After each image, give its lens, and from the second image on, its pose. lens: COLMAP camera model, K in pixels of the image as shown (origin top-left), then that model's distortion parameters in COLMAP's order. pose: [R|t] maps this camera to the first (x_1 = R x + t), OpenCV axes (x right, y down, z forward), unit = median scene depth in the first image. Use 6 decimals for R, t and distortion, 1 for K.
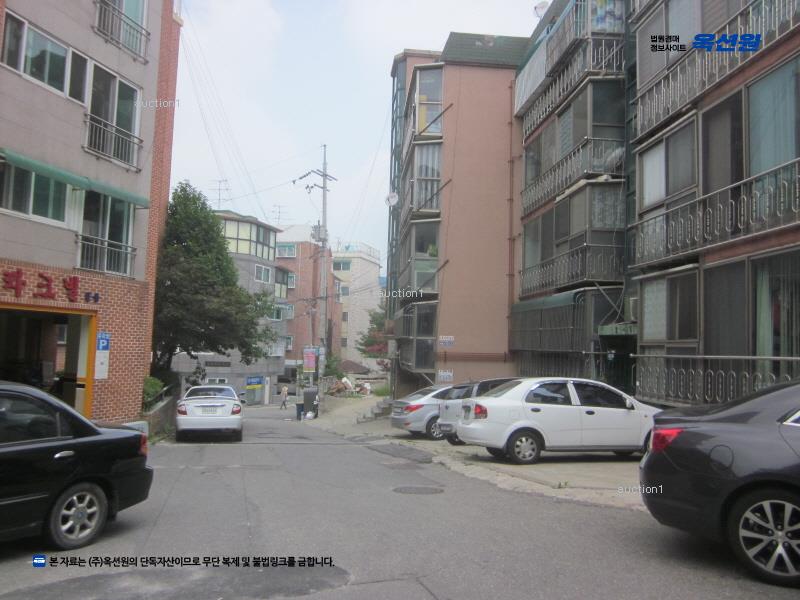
lens RADIAL K [[668.1, 0, 398.3], [0, 668.1, 307.7], [0, 0, 1]] dist [-0.050661, 0.009562]
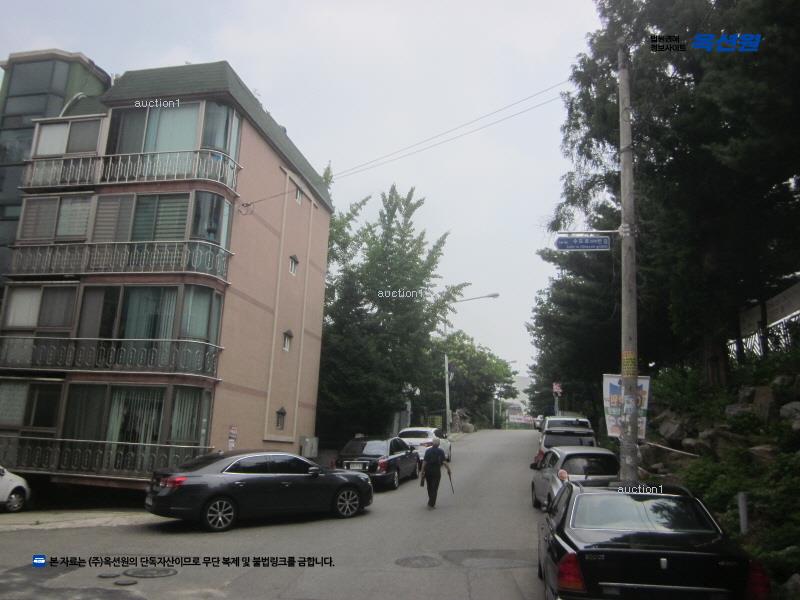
lens RADIAL K [[668.1, 0, 398.3], [0, 668.1, 307.7], [0, 0, 1]] dist [-0.050661, 0.009562]
pose [[0.298278, 0.194999, 0.934348, -0.666685], [-0.097746, 0.980002, -0.173323, -0.032711], [-0.949461, -0.039630, 0.311373, -0.189645]]
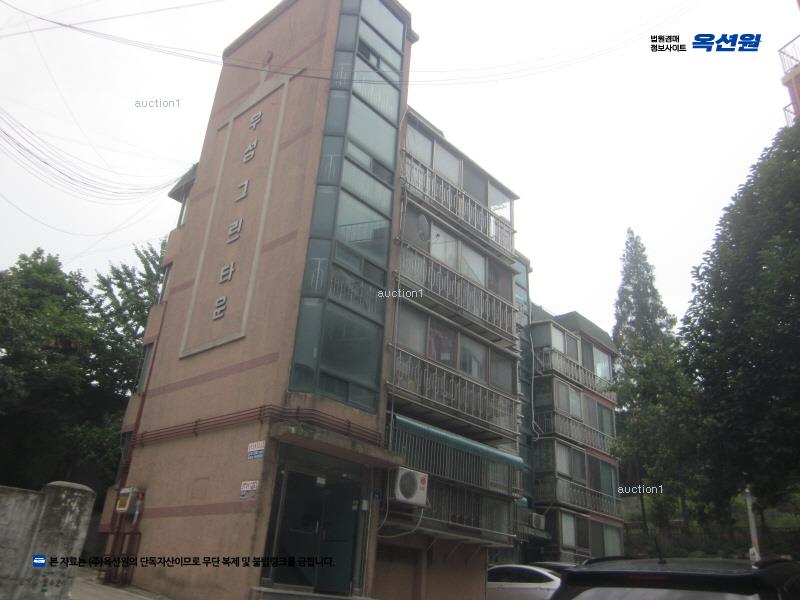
lens RADIAL K [[668.1, 0, 398.3], [0, 668.1, 307.7], [0, 0, 1]] dist [-0.050661, 0.009562]
pose [[-0.677661, 0.236731, 0.696228, -0.757403], [-0.124856, 0.895982, -0.426177, 0.298464], [-0.724697, -0.375732, -0.577615, 2.606360]]
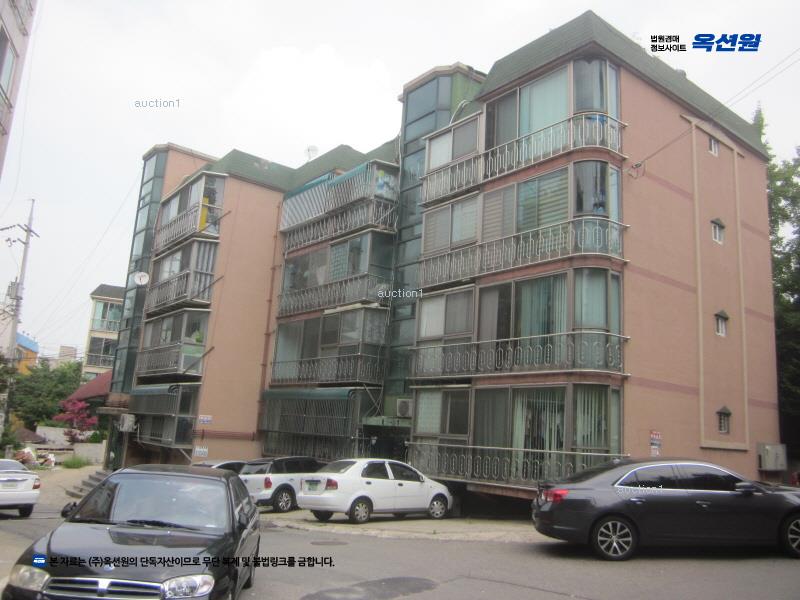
lens RADIAL K [[668.1, 0, 398.3], [0, 668.1, 307.7], [0, 0, 1]] dist [-0.050661, 0.009562]
pose [[0.837841, 0.131758, 0.529776, -0.438144], [-0.074233, 0.988921, -0.128550, -0.026772], [-0.540844, 0.068378, 0.838339, -0.177490]]
